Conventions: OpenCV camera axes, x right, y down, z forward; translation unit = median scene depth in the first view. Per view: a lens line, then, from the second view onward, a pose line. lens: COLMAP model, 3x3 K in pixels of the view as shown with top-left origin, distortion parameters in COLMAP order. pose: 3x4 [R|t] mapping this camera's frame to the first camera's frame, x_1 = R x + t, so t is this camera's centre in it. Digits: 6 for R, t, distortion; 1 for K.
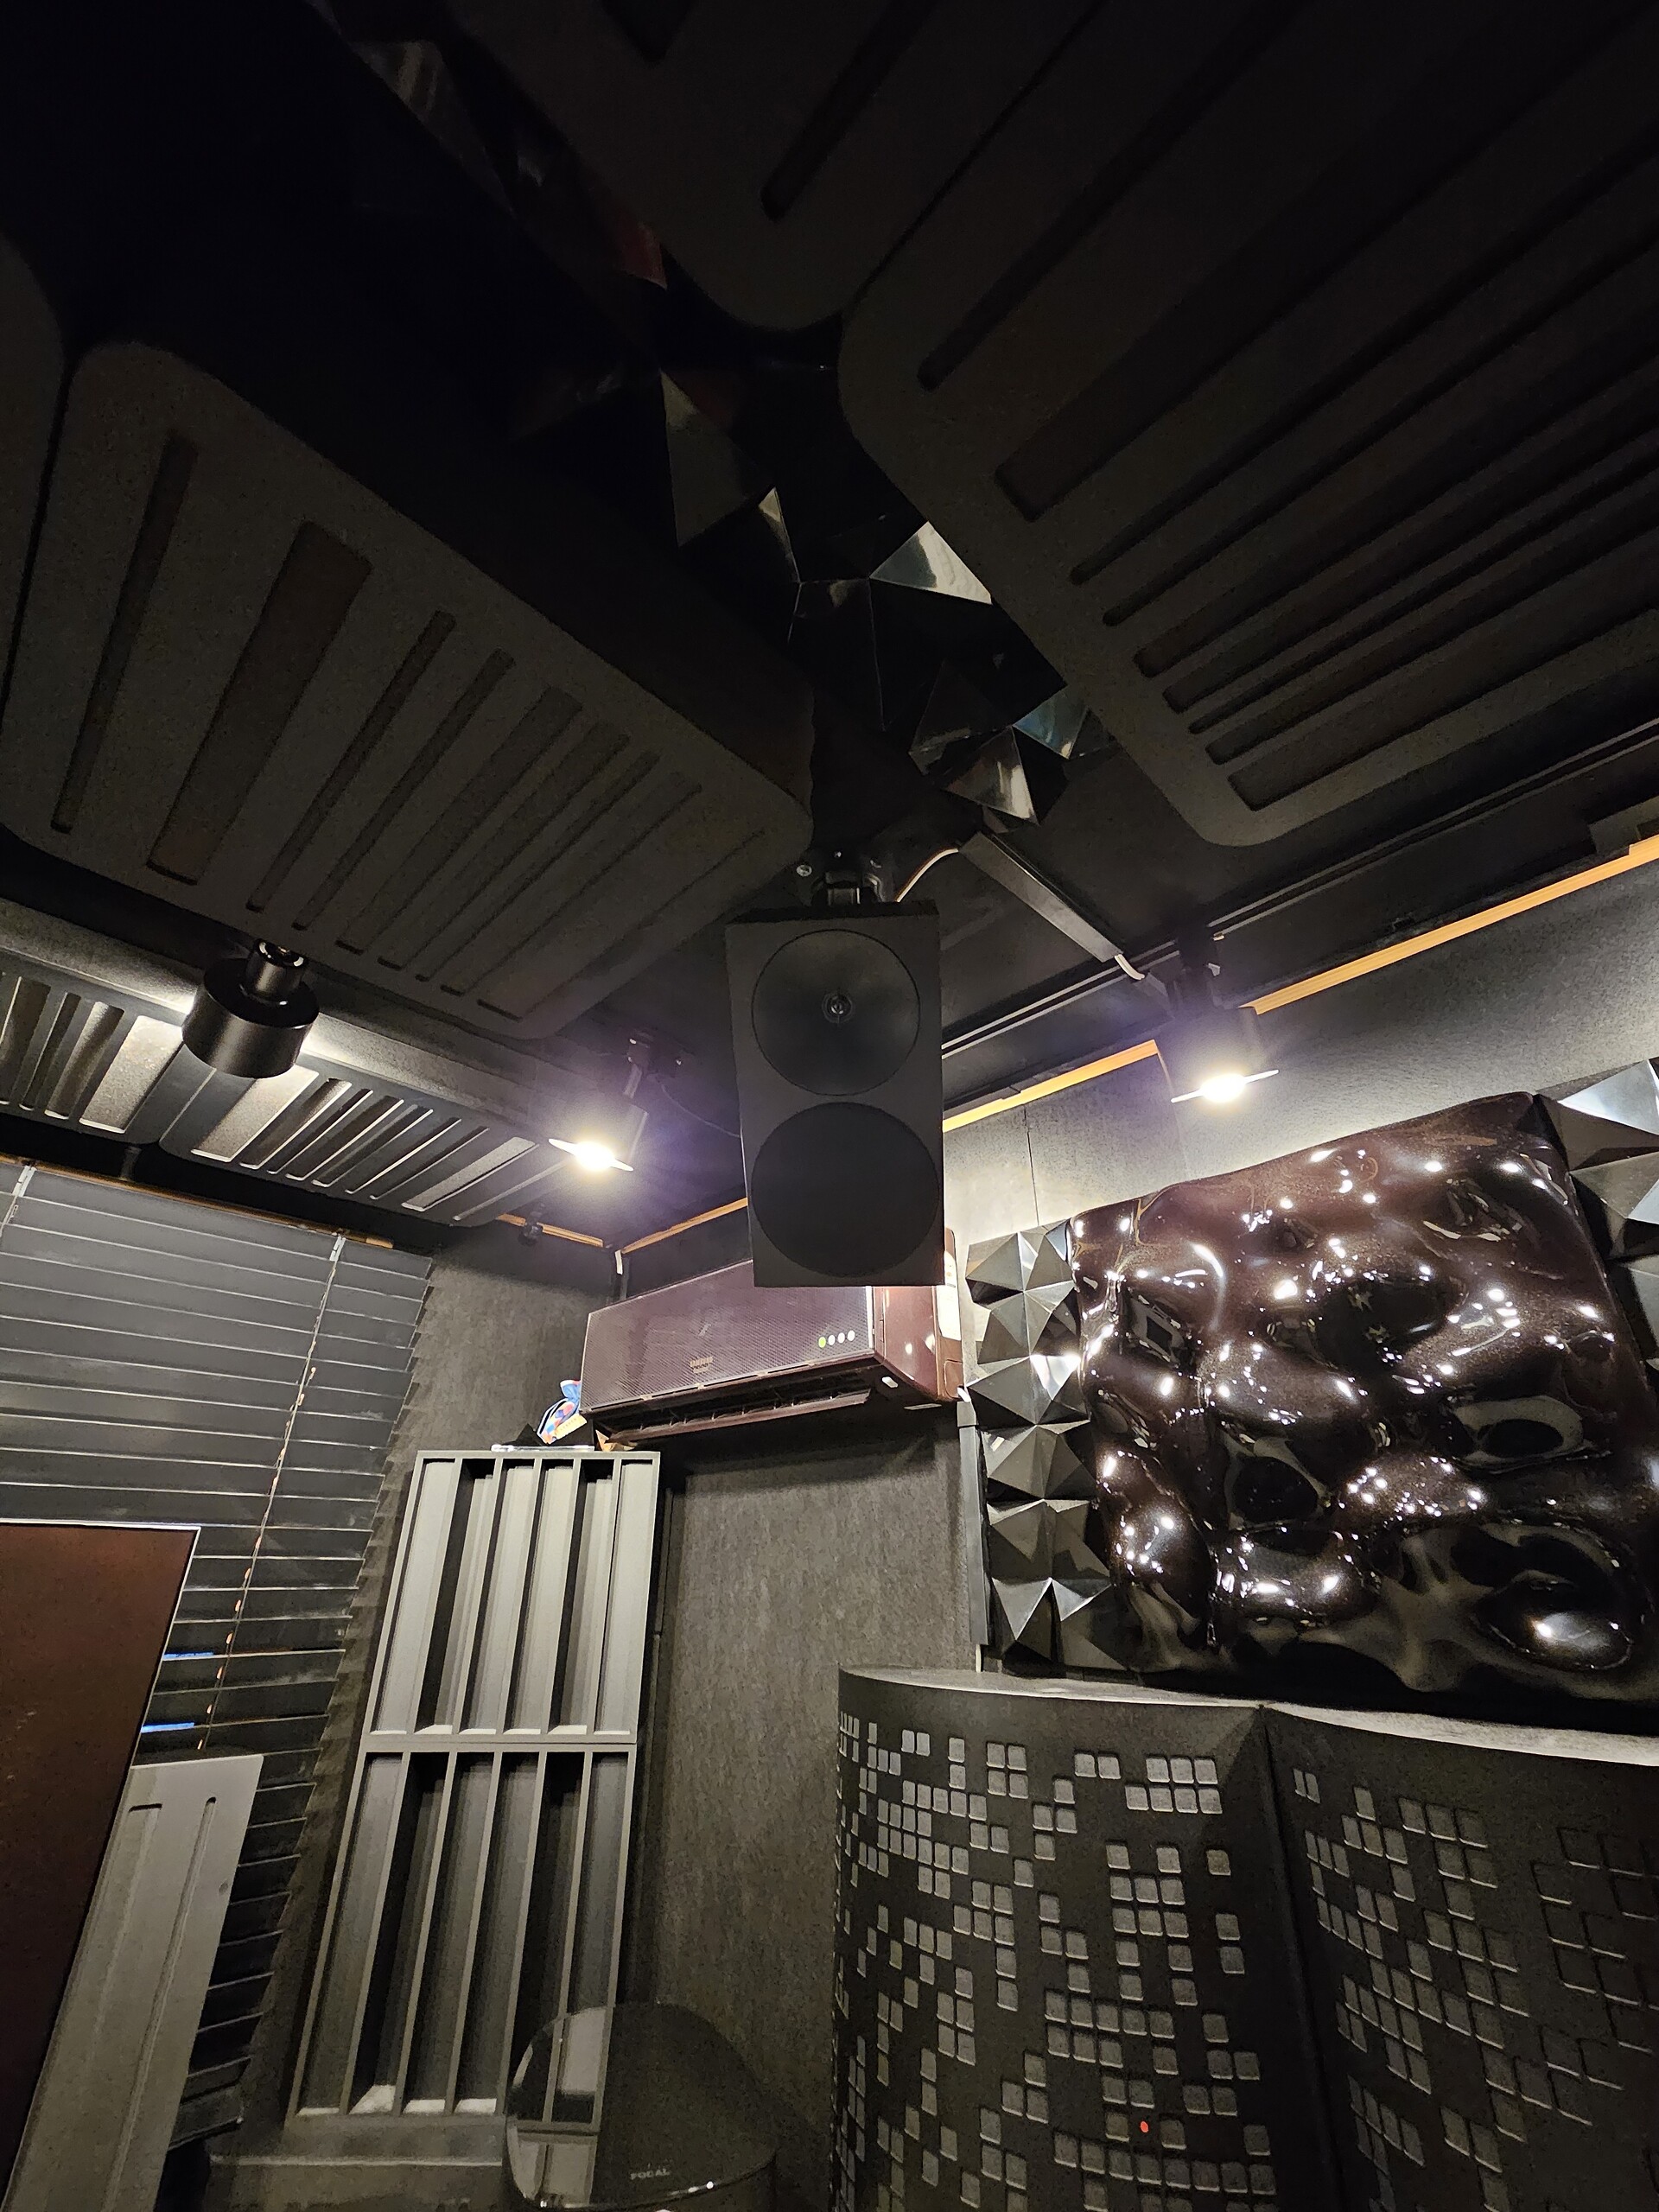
lens RADIAL K [[897.3, 0, 828.9], [0, 897.3, 1103.5], [0, 0, 1]] dist [0.001463, 0.000222]
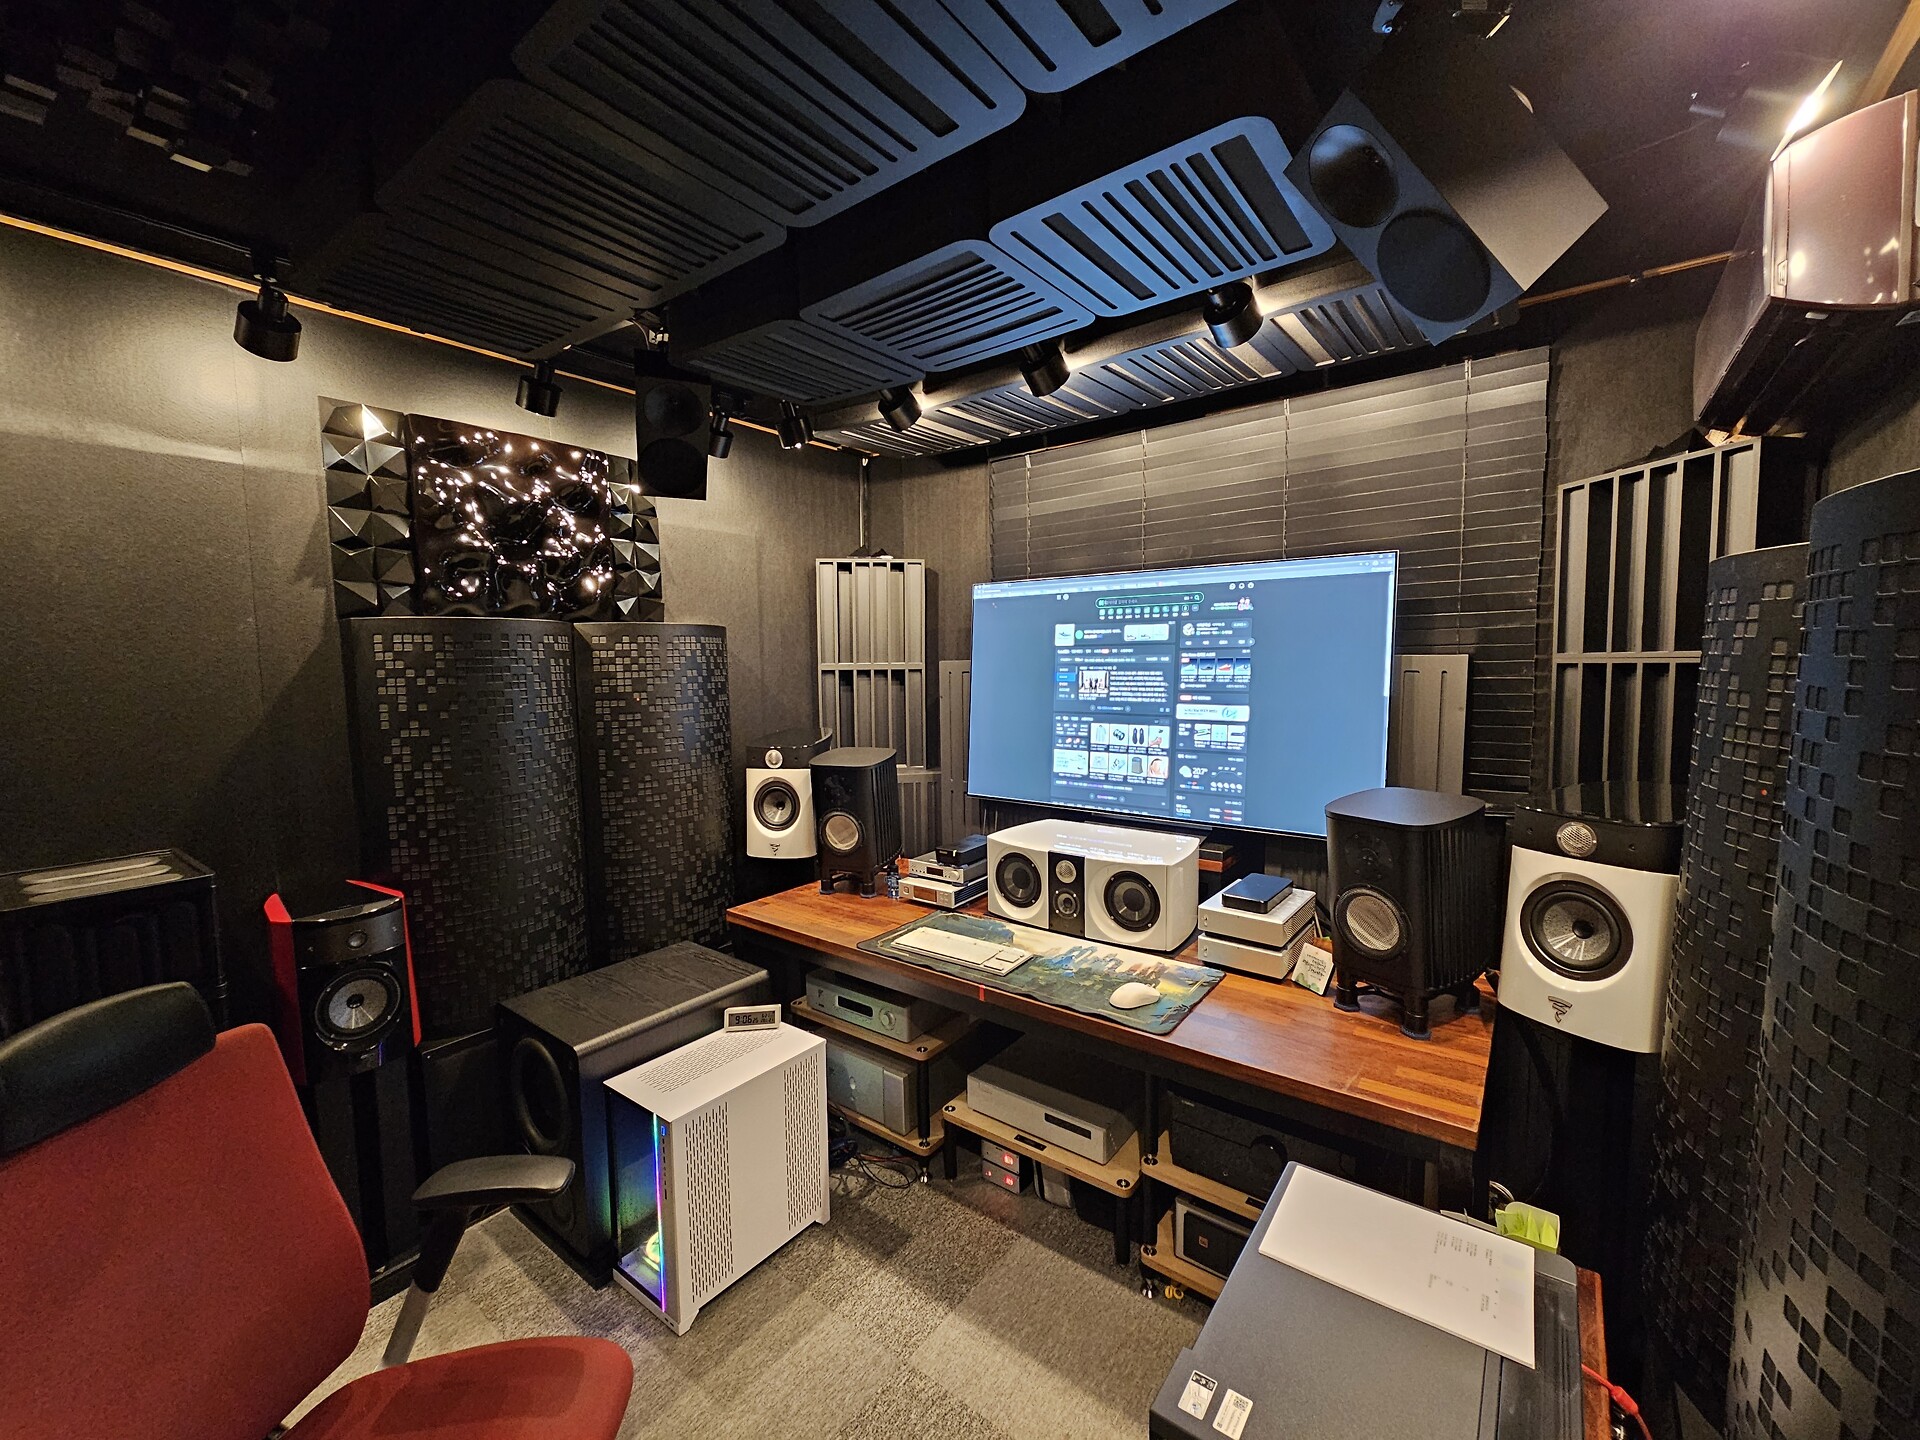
lens RADIAL K [[778.9, 0, 959.9], [0, 778.9, 717.0], [0, 0, 1]] dist [0.001463, 0.000222]
pose [[0.129004, 0.062087, -0.989698, 0.908261], [0.473353, 0.873139, 0.116475, 0.166118], [0.871376, -0.483502, 0.083249, -0.119864]]
